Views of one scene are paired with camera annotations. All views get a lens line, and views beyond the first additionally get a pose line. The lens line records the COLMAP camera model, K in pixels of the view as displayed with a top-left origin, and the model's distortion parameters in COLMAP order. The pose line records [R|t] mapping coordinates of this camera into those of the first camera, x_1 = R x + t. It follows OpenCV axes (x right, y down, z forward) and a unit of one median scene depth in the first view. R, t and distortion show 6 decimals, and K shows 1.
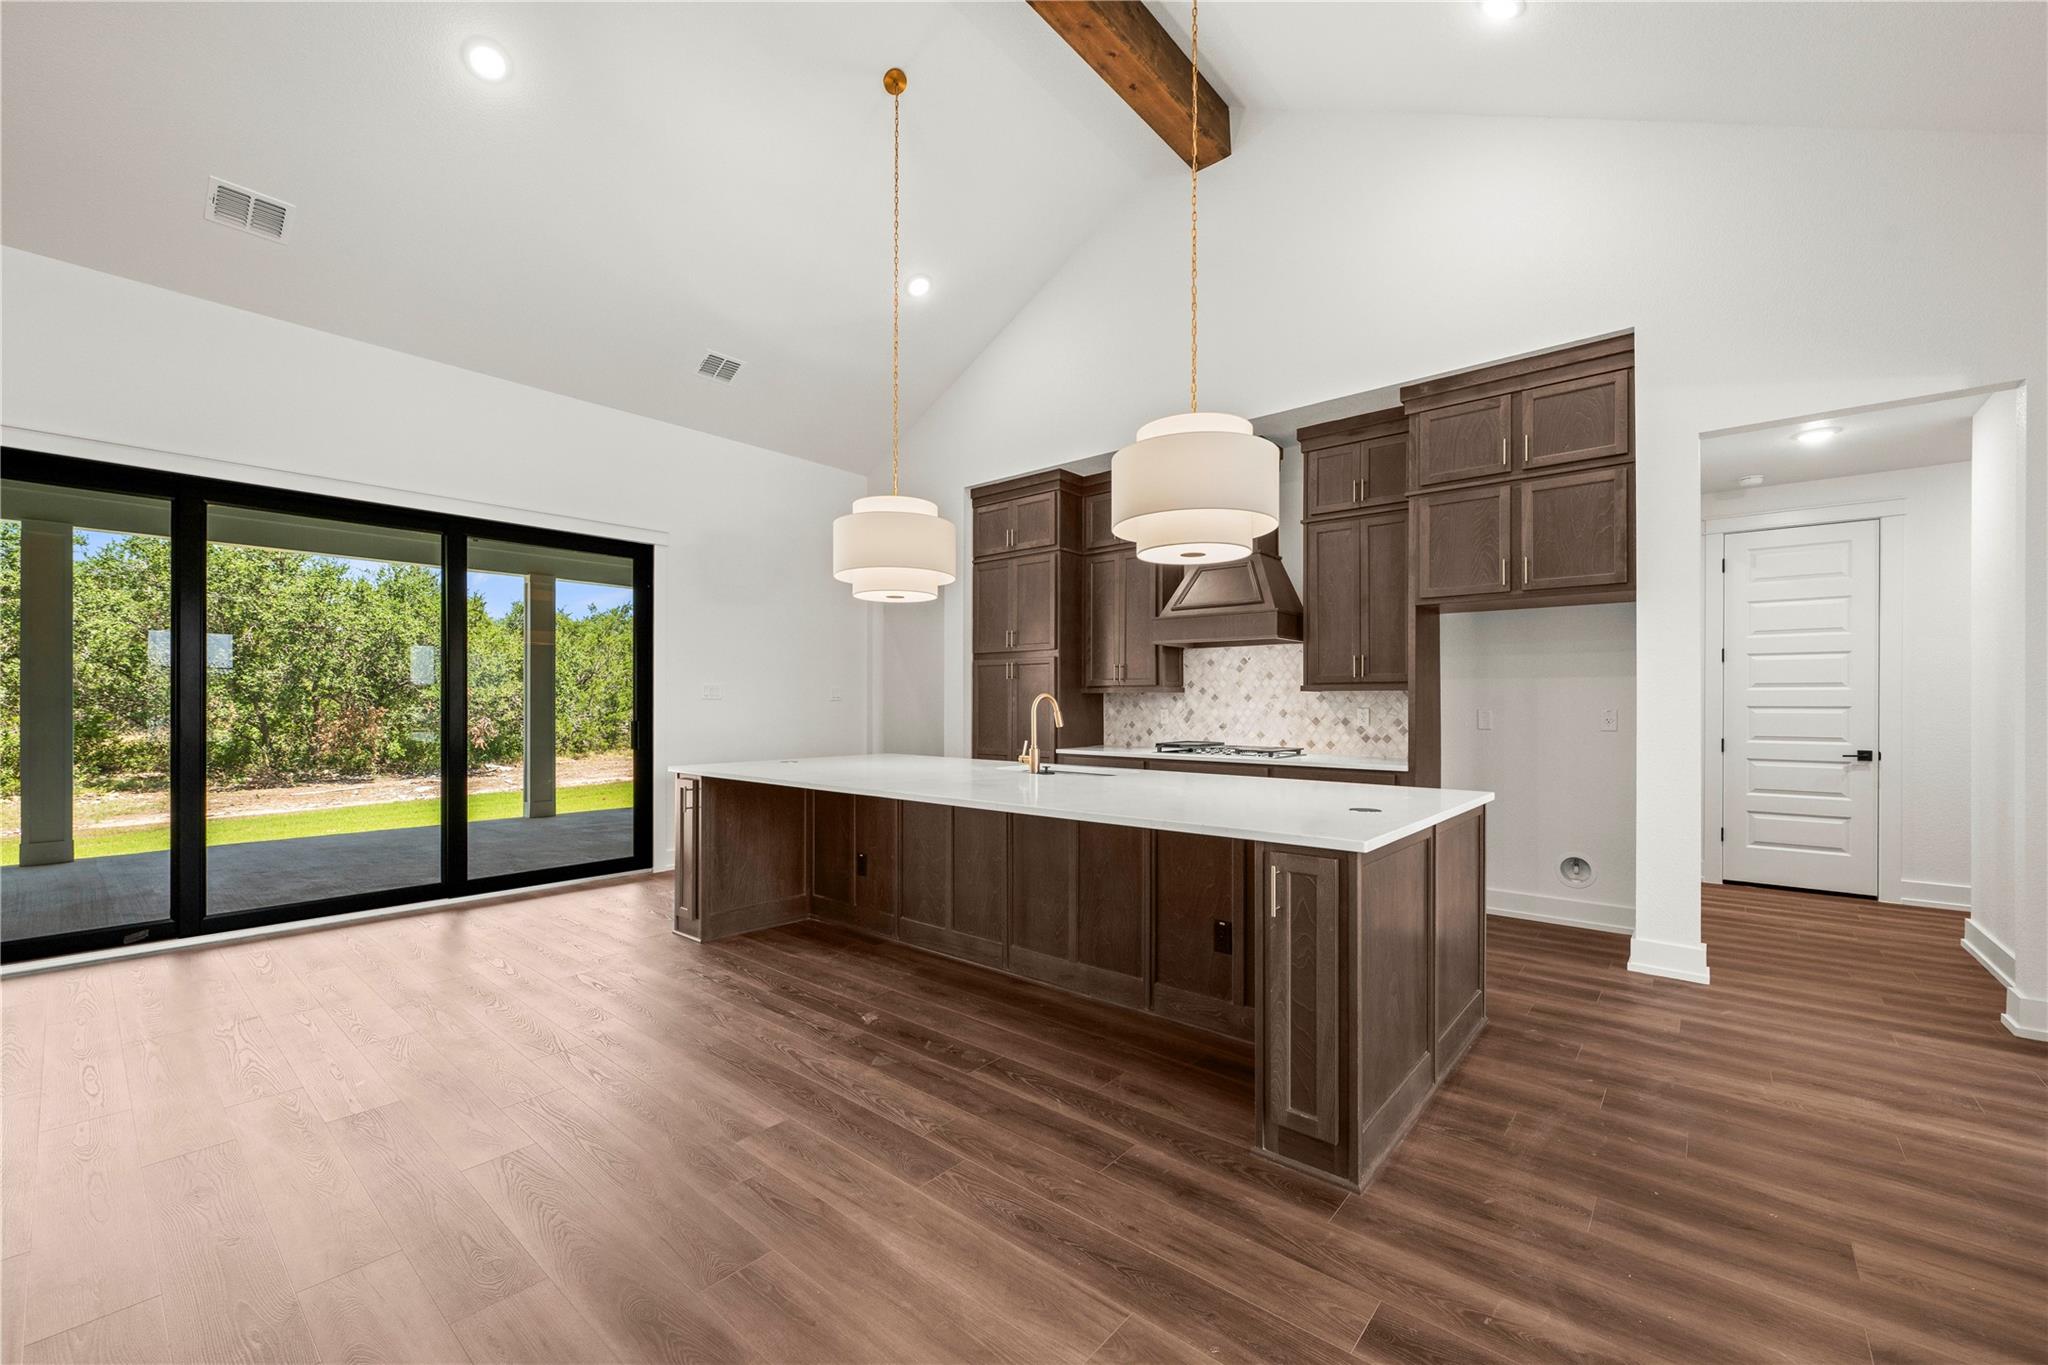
lens RADIAL K [[814.7, 0, 1033.9], [0, 814.7, 702.9], [0, 0, 1]] dist [0.000384, -0.000036]
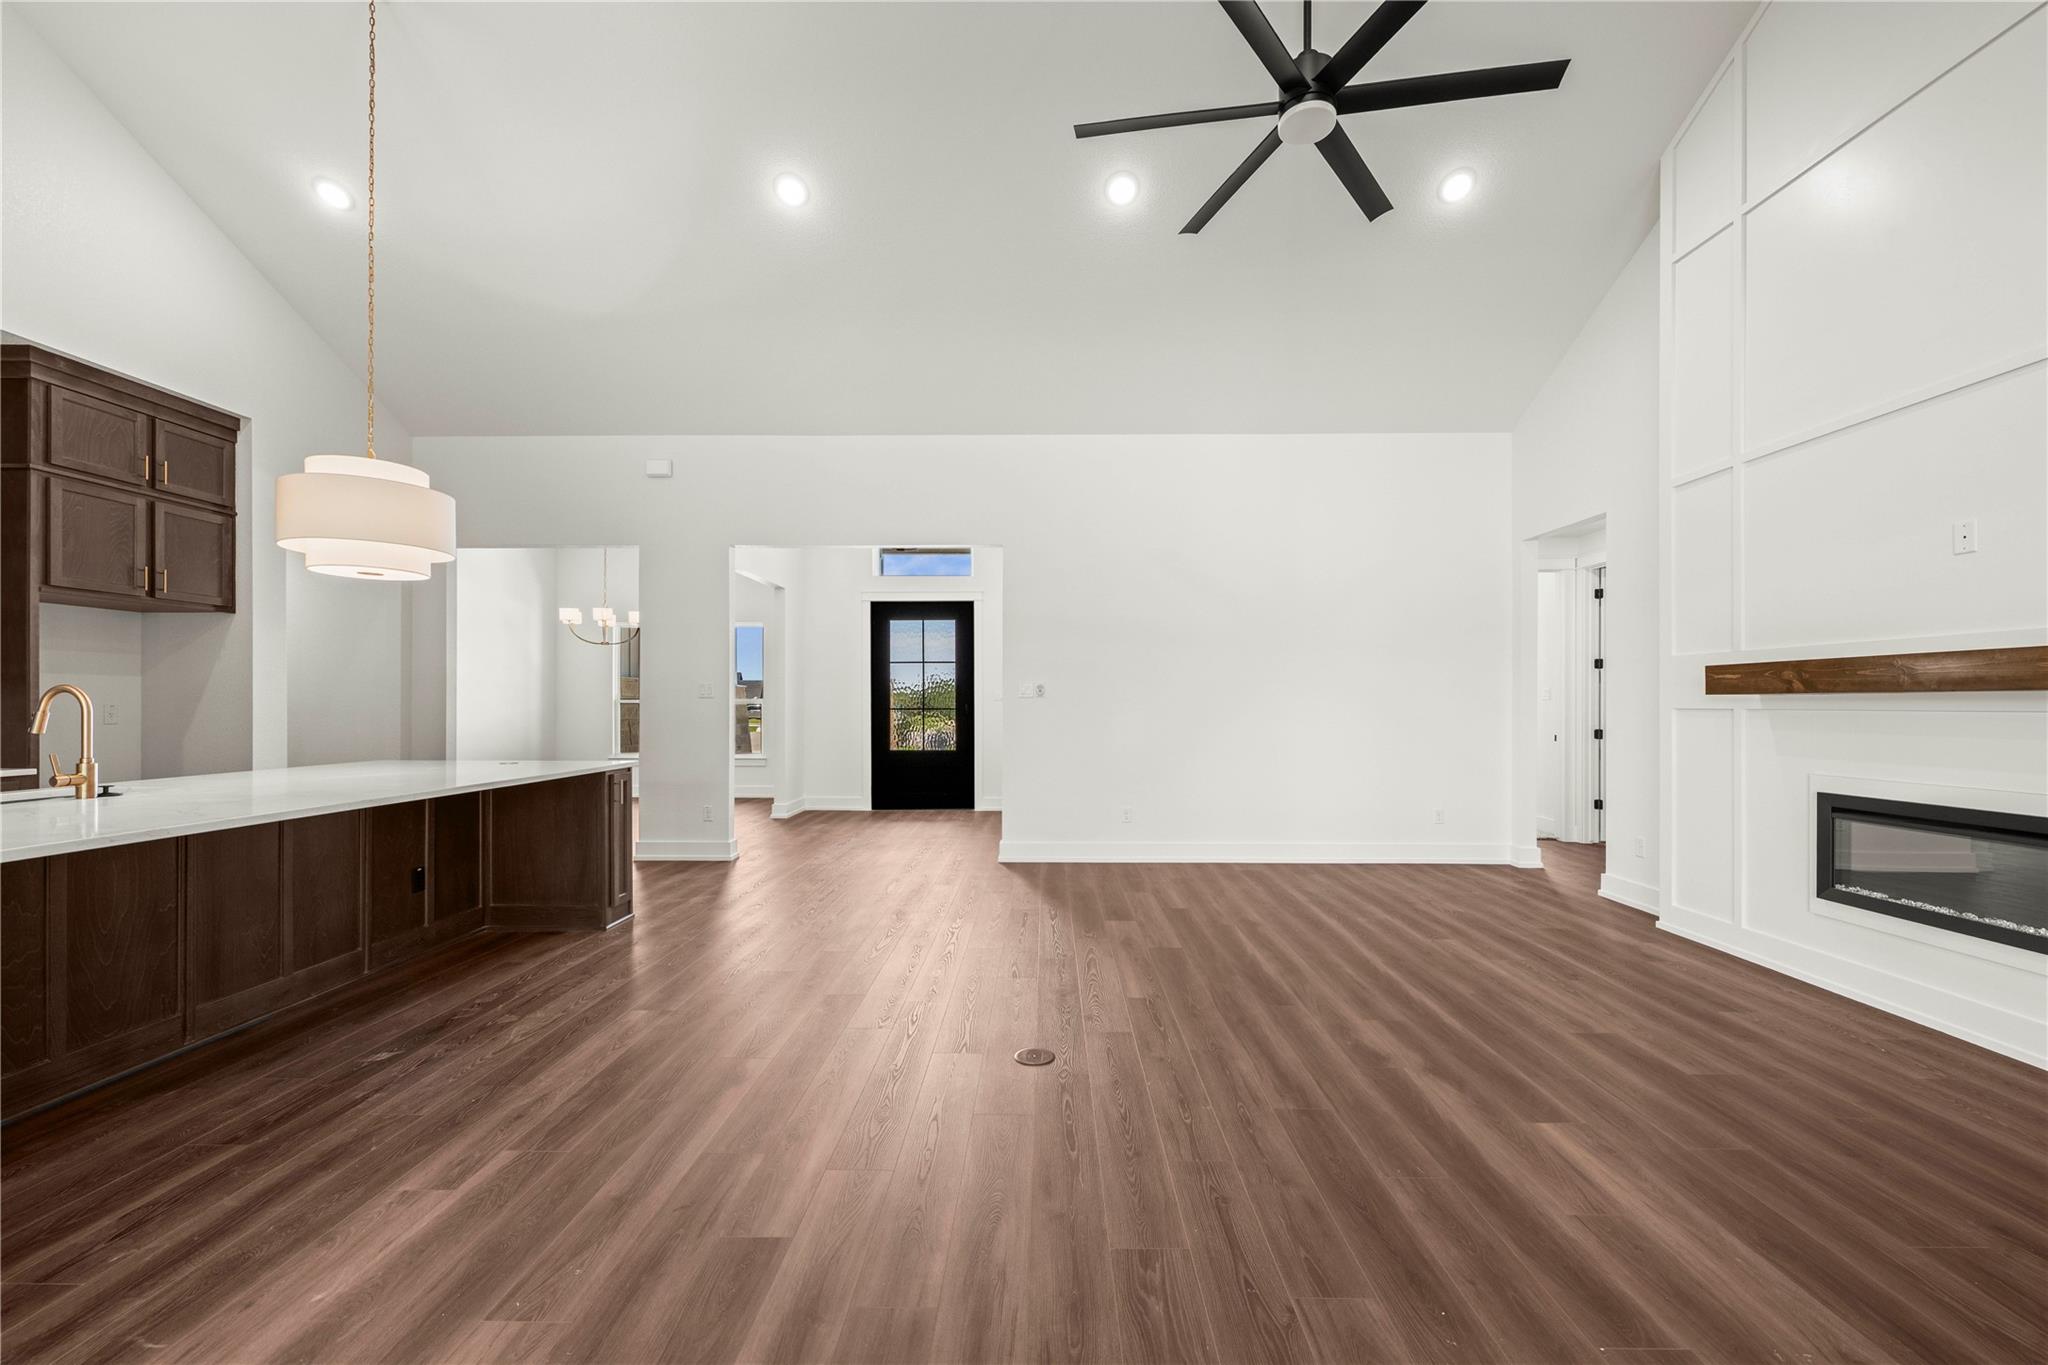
lens RADIAL K [[813.9, 0, 1032.3], [0, 813.9, 701.1], [0, 0, 1]] dist [0.000965, -0.000450]
pose [[-0.631209, -0.001307, 0.775612, -0.807725], [-0.004529, 0.999988, -0.002001, -0.000206], [-0.775600, -0.004776, -0.631207, 0.613153]]
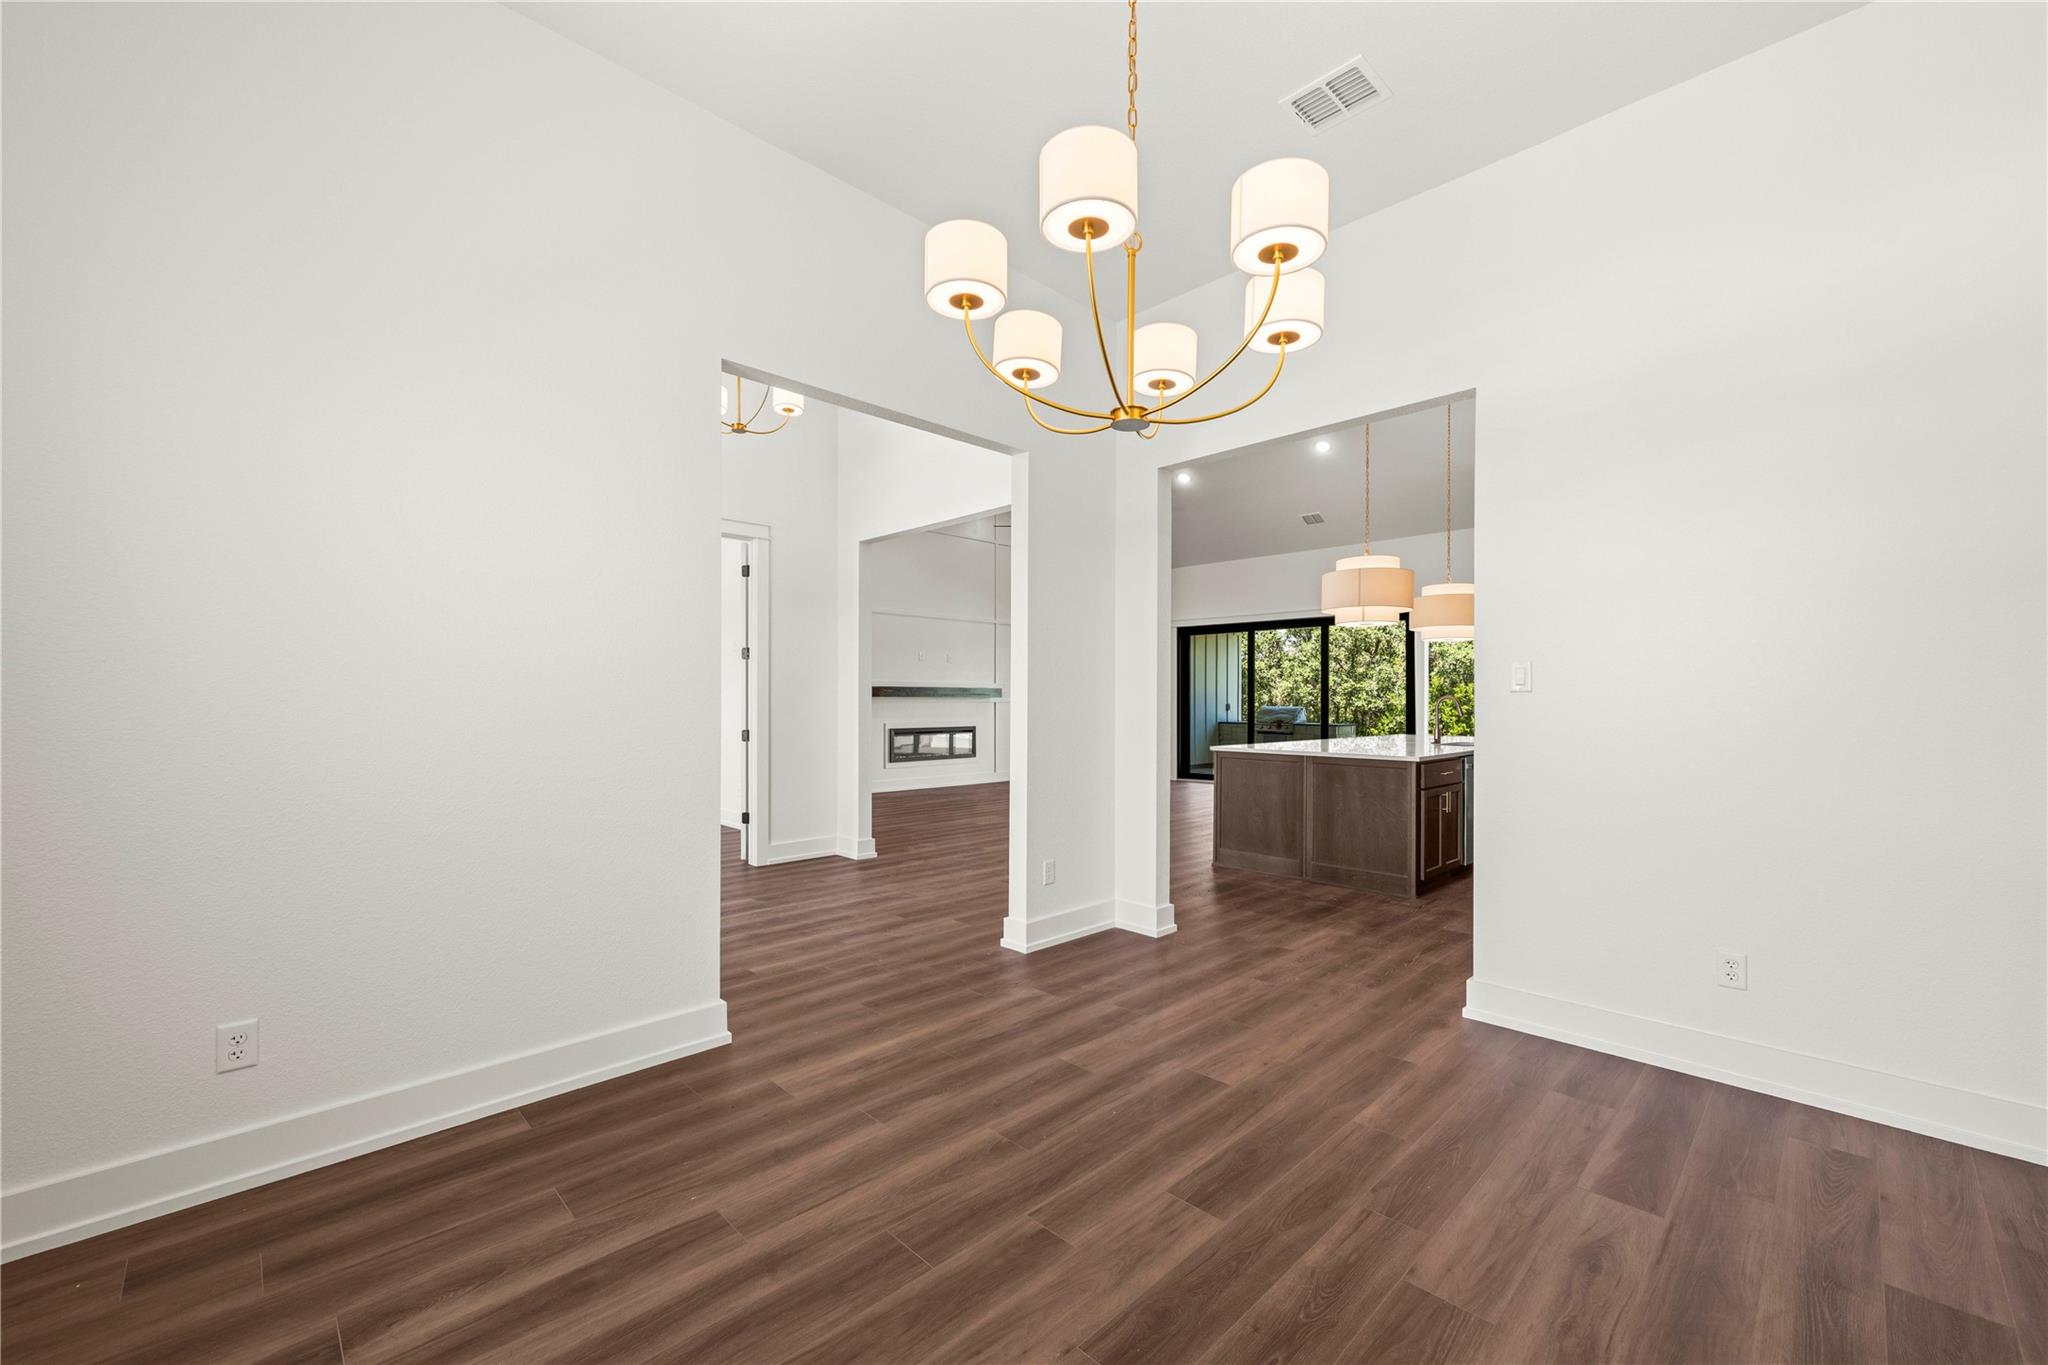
lens RADIAL K [[813.9, 0, 1032.3], [0, 813.9, 701.1], [0, 0, 1]] dist [0.000965, -0.000450]
pose [[-0.091473, -0.003017, -0.995803, 1.334548], [-0.001595, 0.999995, -0.002883, 0.004610], [0.995806, 0.001325, -0.091477, 0.240003]]
